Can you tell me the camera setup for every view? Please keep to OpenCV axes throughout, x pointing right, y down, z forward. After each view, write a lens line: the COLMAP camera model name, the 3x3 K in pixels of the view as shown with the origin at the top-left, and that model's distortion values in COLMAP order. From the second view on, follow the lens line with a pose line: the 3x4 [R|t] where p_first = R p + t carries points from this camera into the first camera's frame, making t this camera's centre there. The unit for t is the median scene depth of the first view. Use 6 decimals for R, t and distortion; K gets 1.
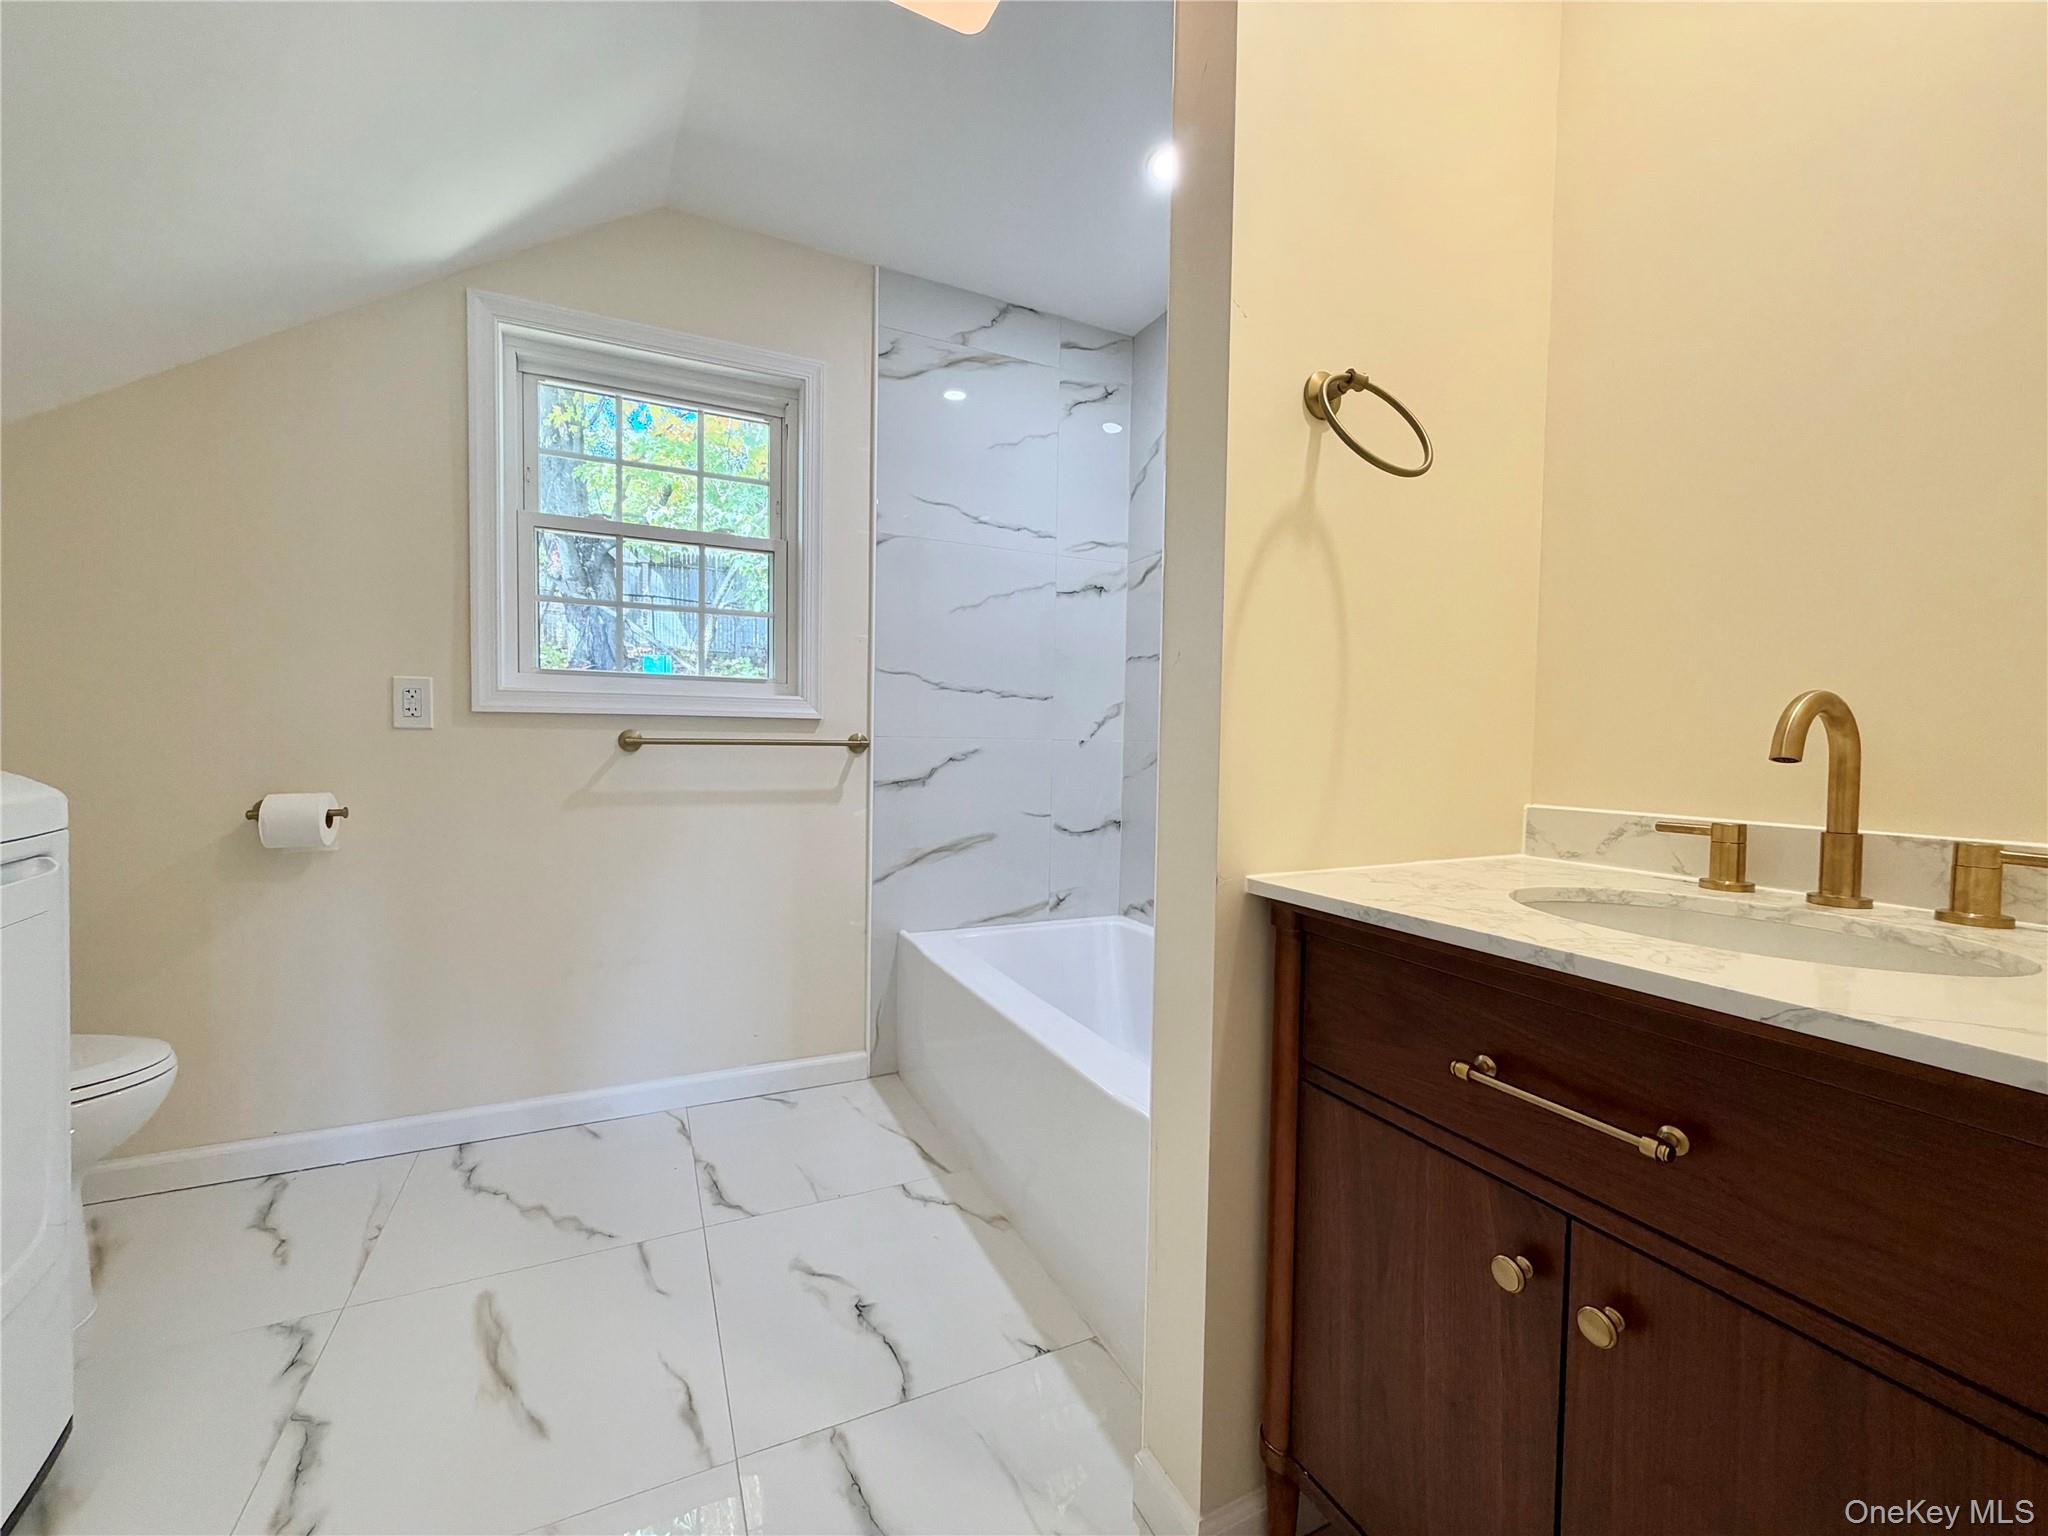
lens RADIAL K [[821.6, 0, 1016.4], [0, 821.6, 768.3], [0, 0, 1]] dist [-0.001639, -0.000041]
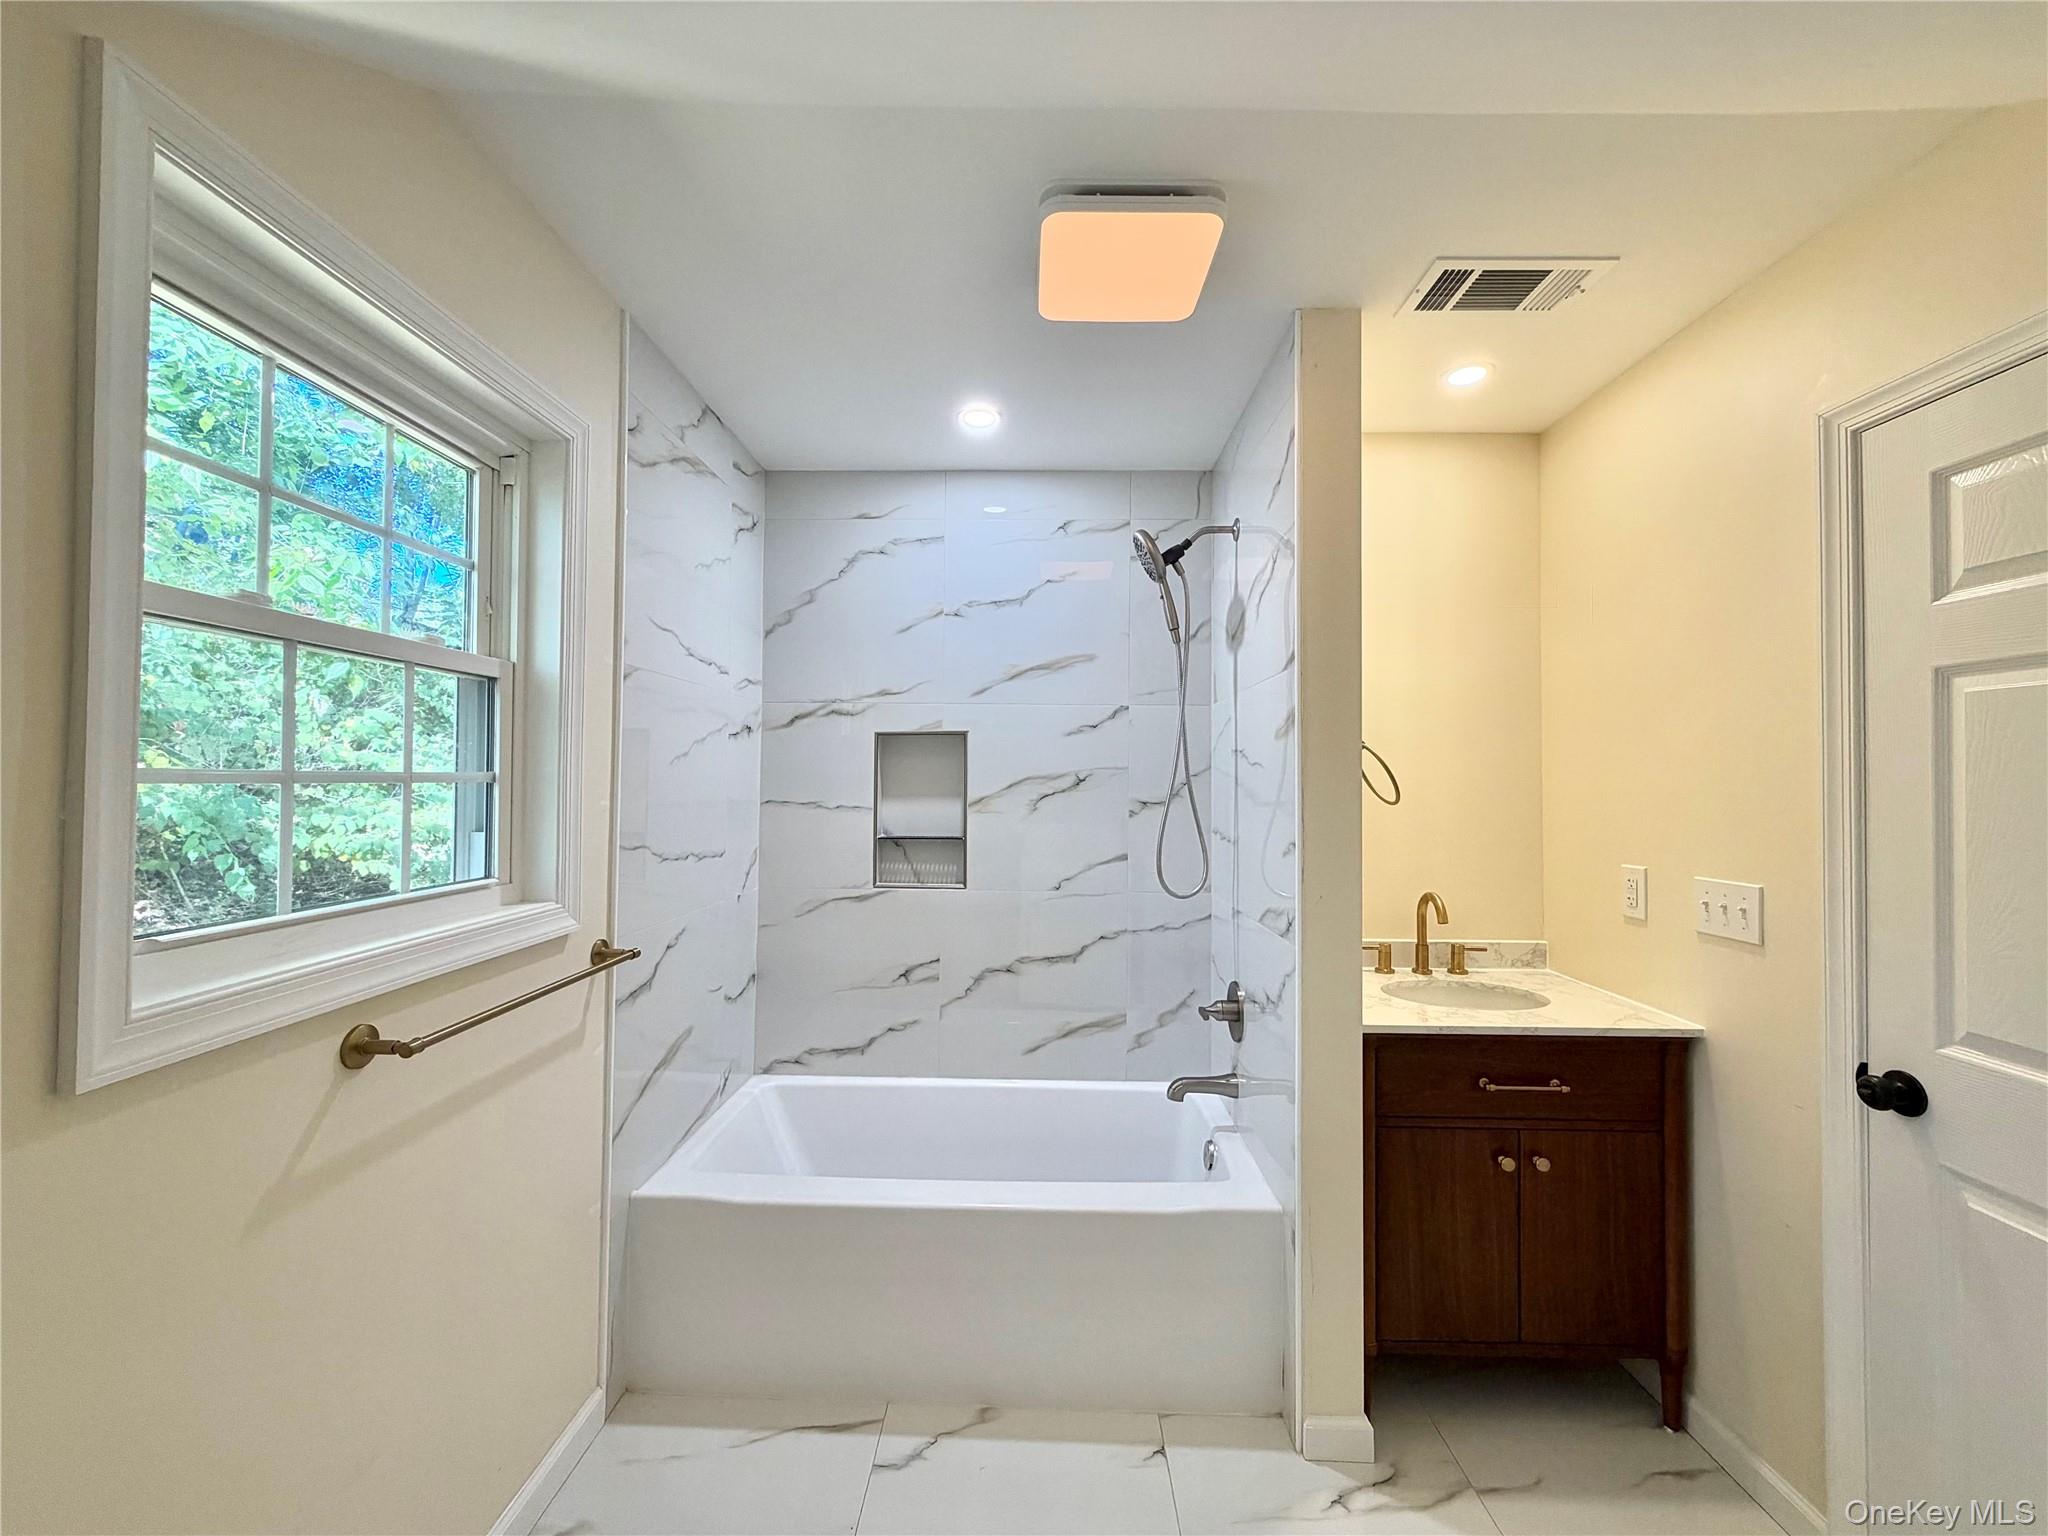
lens RADIAL K [[821.6, 0, 1016.4], [0, 821.6, 768.3], [0, 0, 1]] dist [-0.001639, -0.000041]
pose [[0.446478, 0.000802, 0.894794, -0.713053], [0.030352, 0.999411, -0.016040, -0.179698], [-0.894280, 0.034320, 0.446191, 0.377901]]
